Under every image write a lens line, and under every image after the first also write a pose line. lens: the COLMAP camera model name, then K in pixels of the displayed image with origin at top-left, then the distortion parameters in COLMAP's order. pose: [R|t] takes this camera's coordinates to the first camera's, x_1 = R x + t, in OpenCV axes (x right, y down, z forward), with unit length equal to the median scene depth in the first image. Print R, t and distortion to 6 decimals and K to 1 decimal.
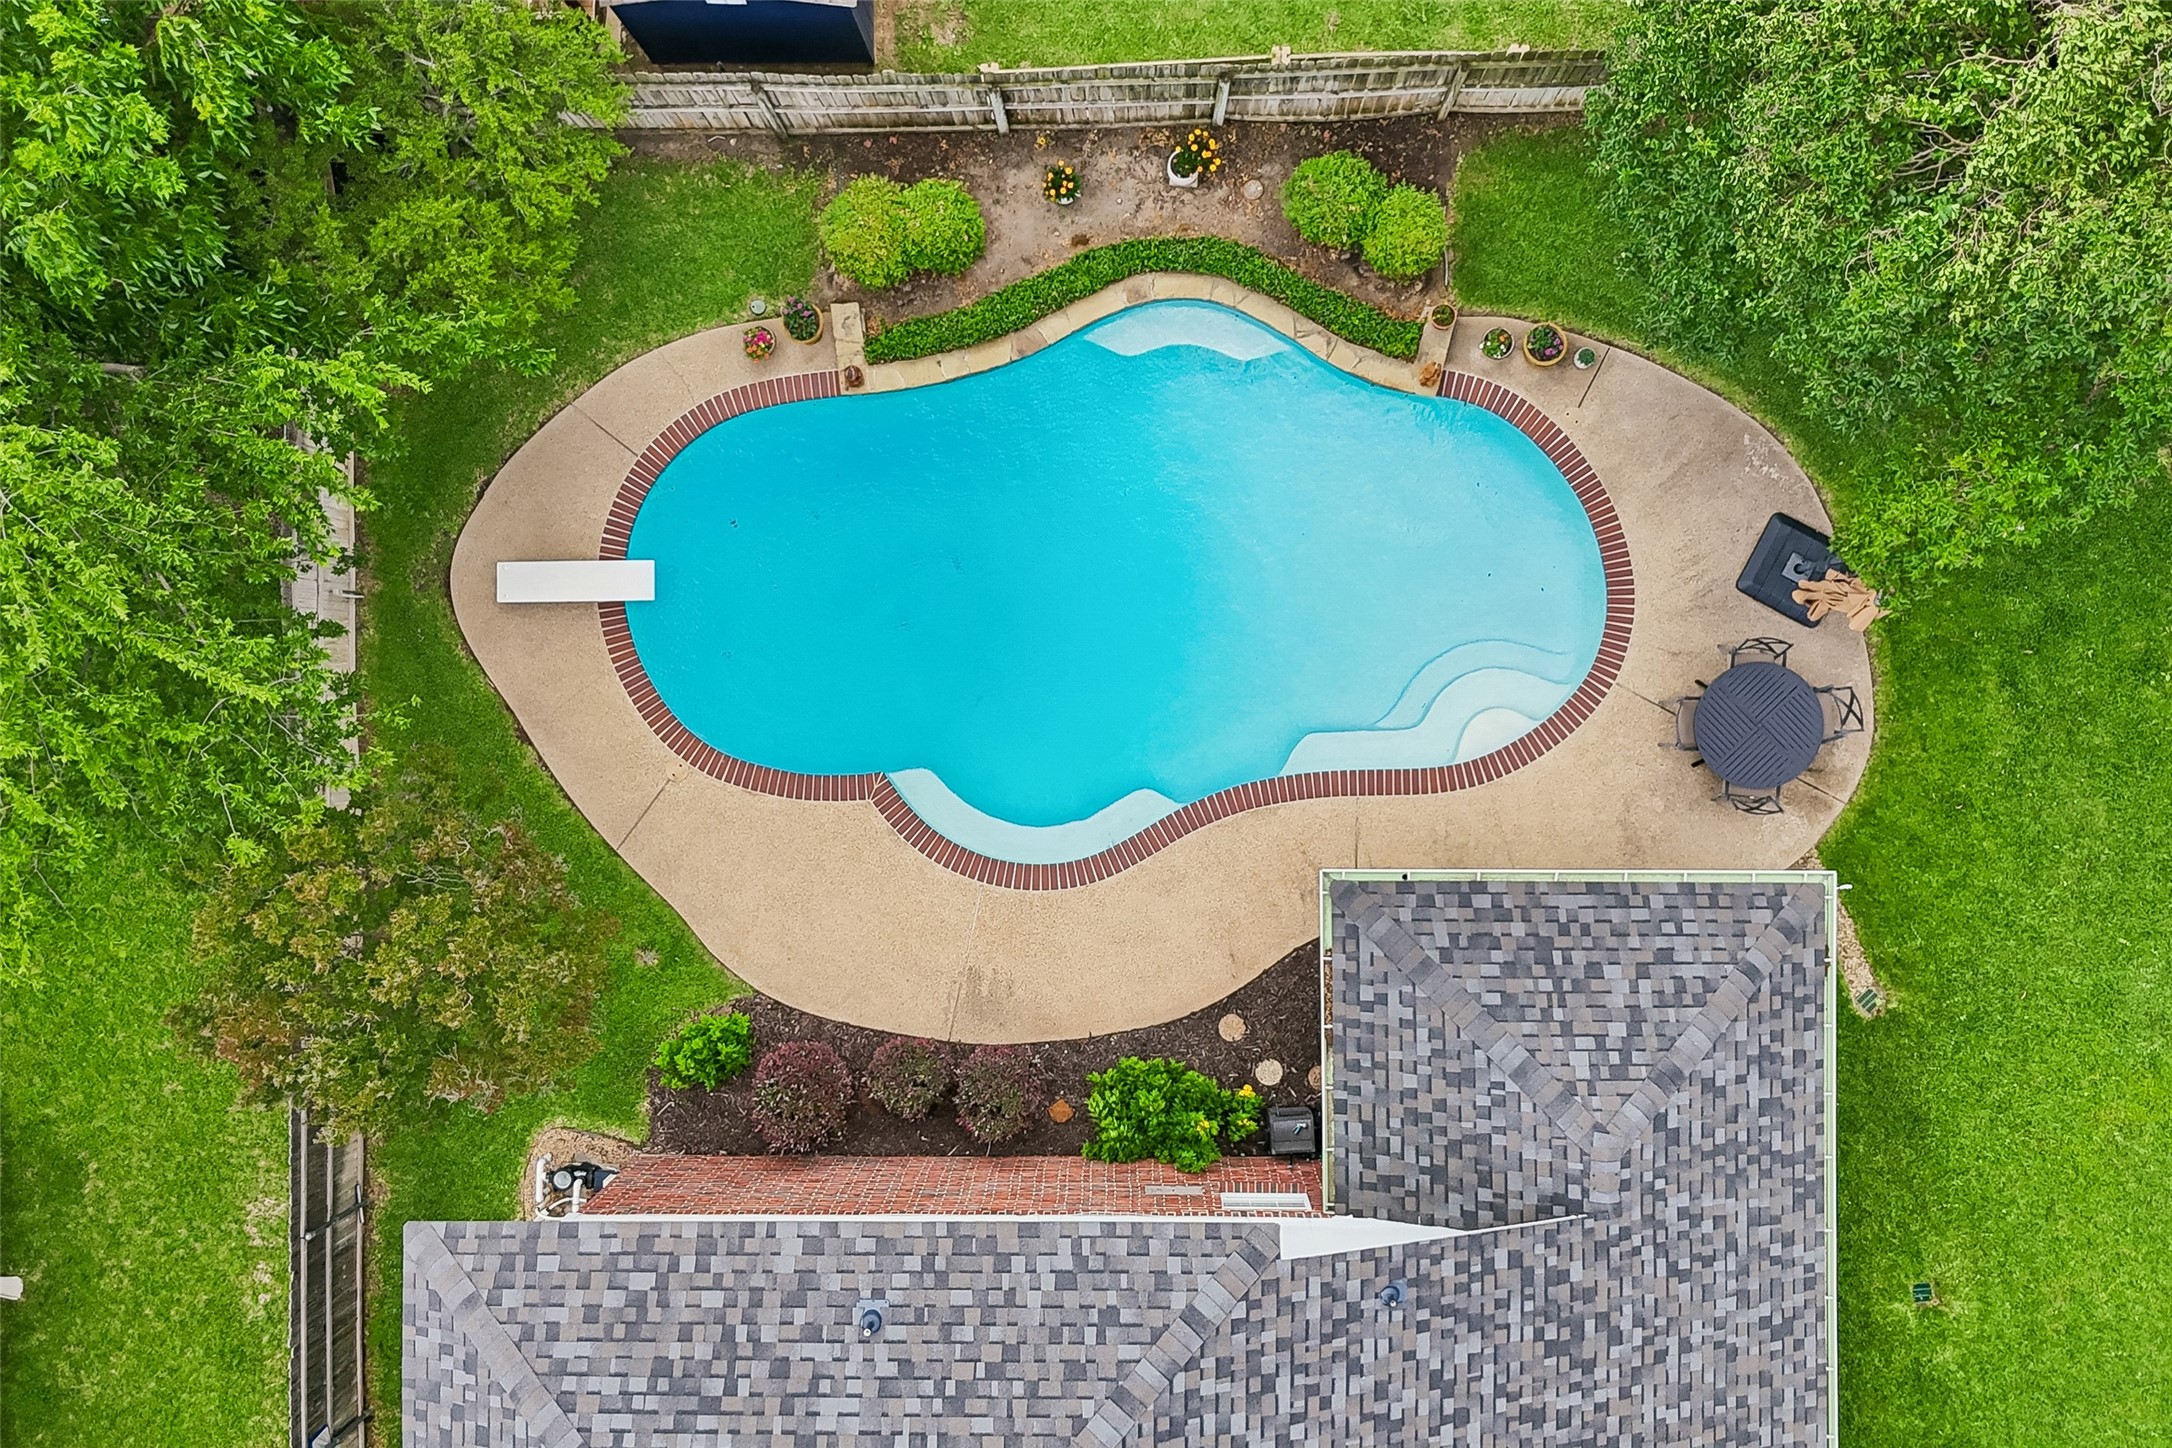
lens RADIAL K [[1957.5, 0, 1086.0], [0, 1957.5, 724.0], [0, 0, 1]] dist [0.077040, -0.004668]
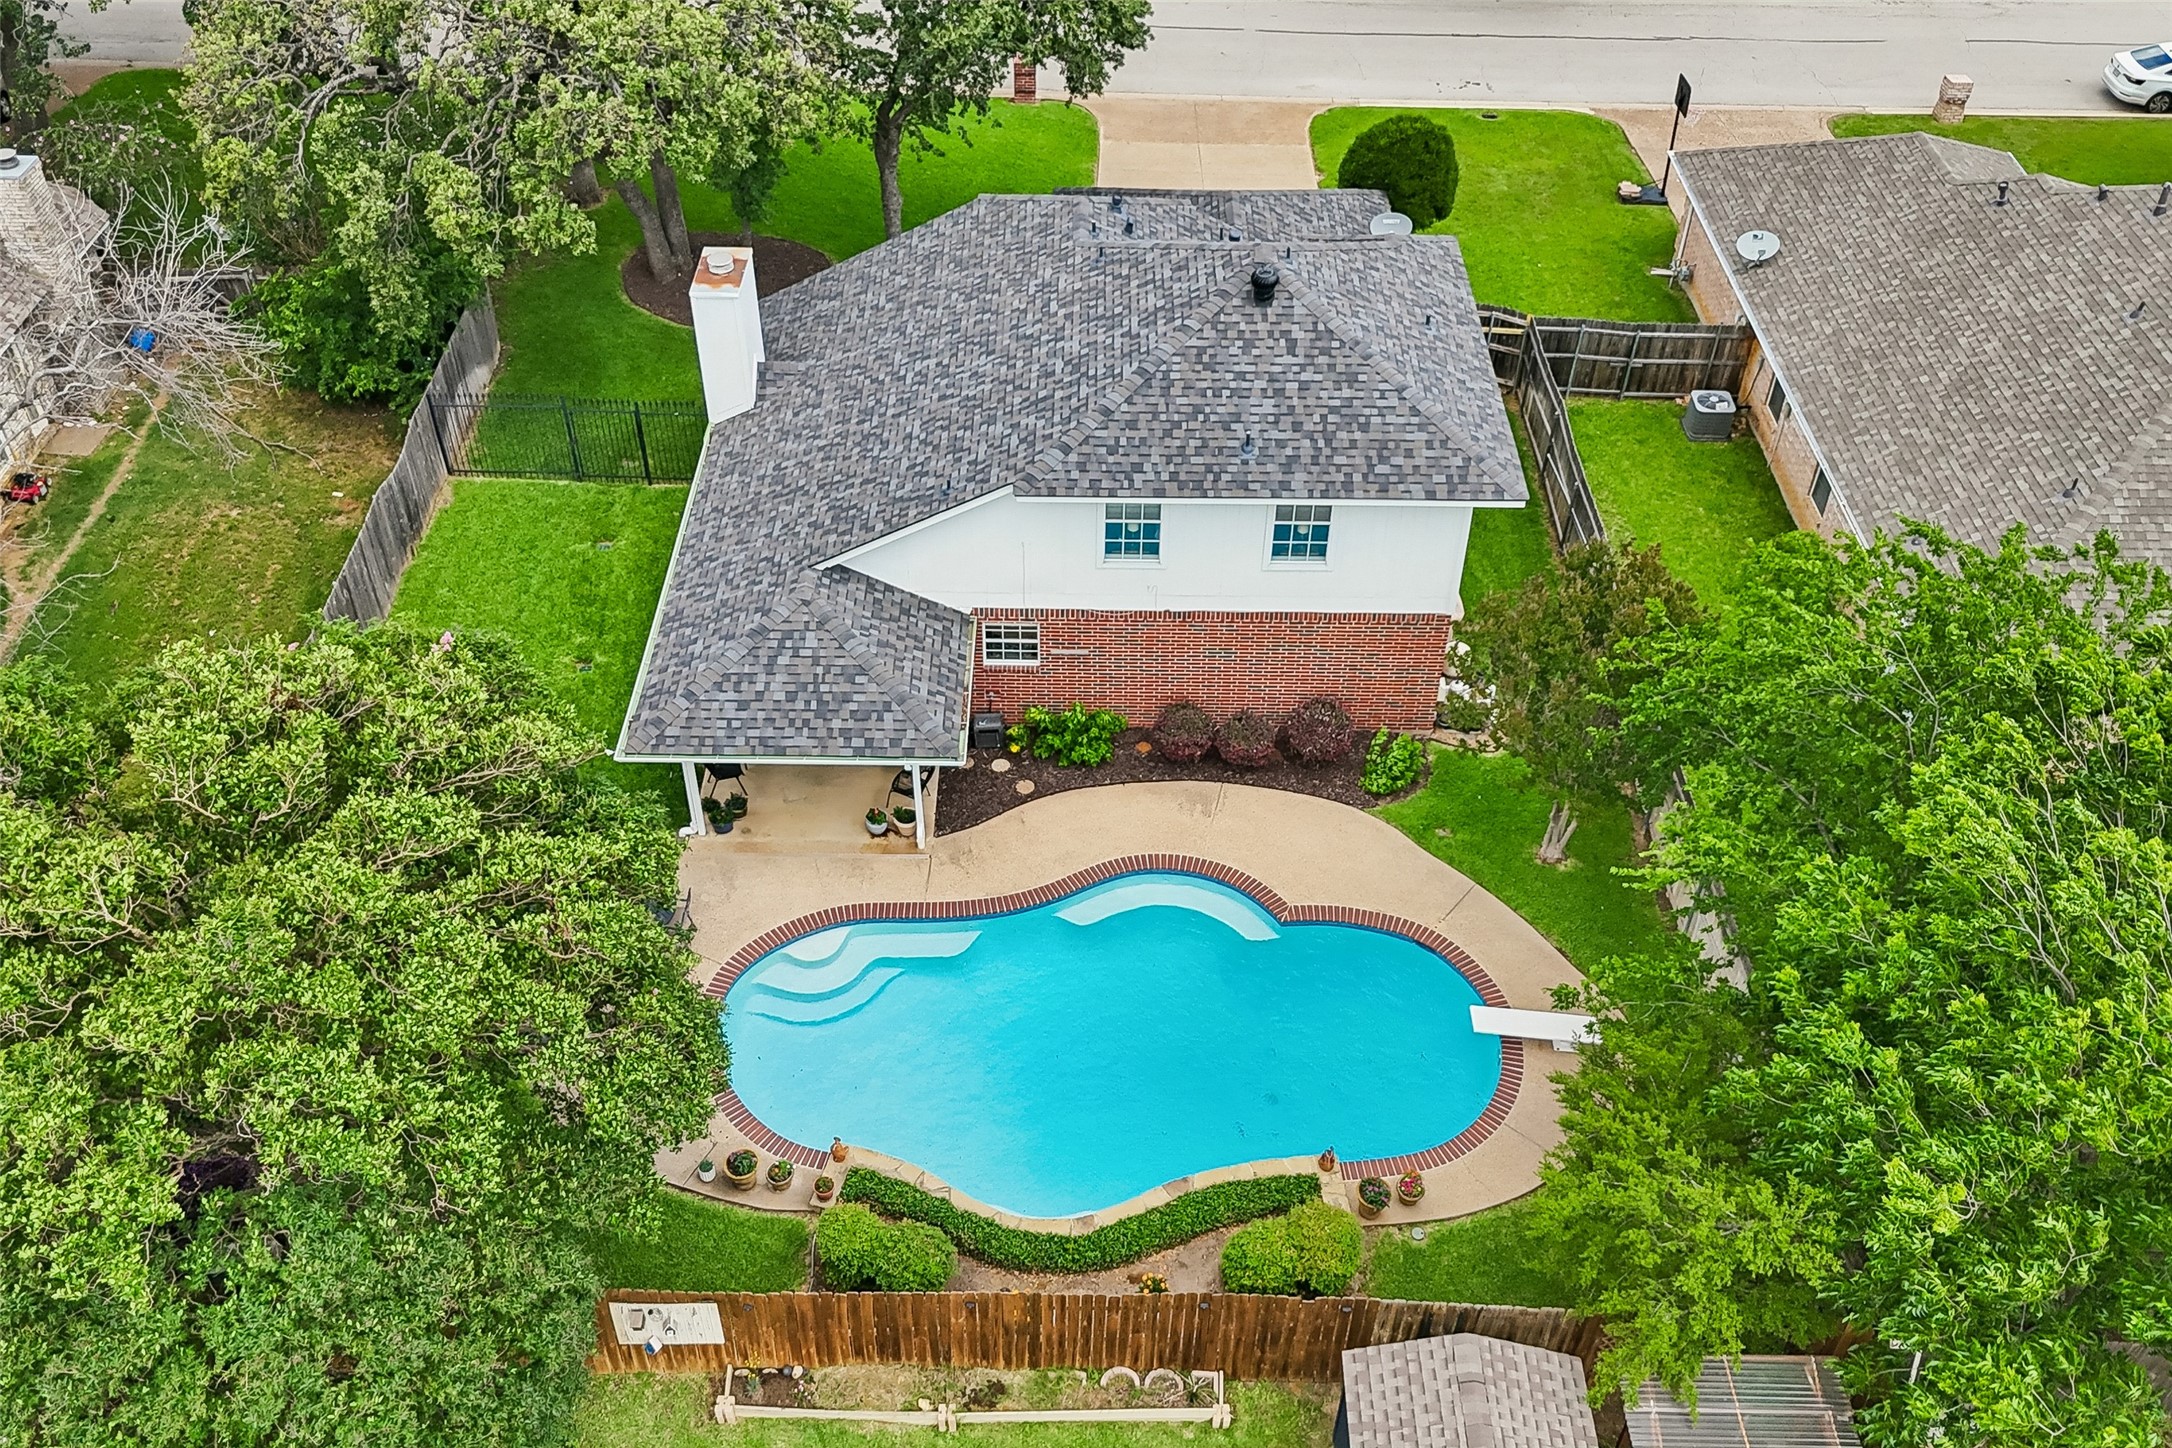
lens RADIAL K [[1957.5, 0, 1086.0], [0, 1957.5, 724.0], [0, 0, 1]] dist [0.077040, -0.004668]
pose [[-0.999819, 0.004095, 0.018559, 0.003018], [0.011348, -0.654680, 0.755821, -0.896540], [0.015245, 0.755895, 0.654516, 0.028807]]
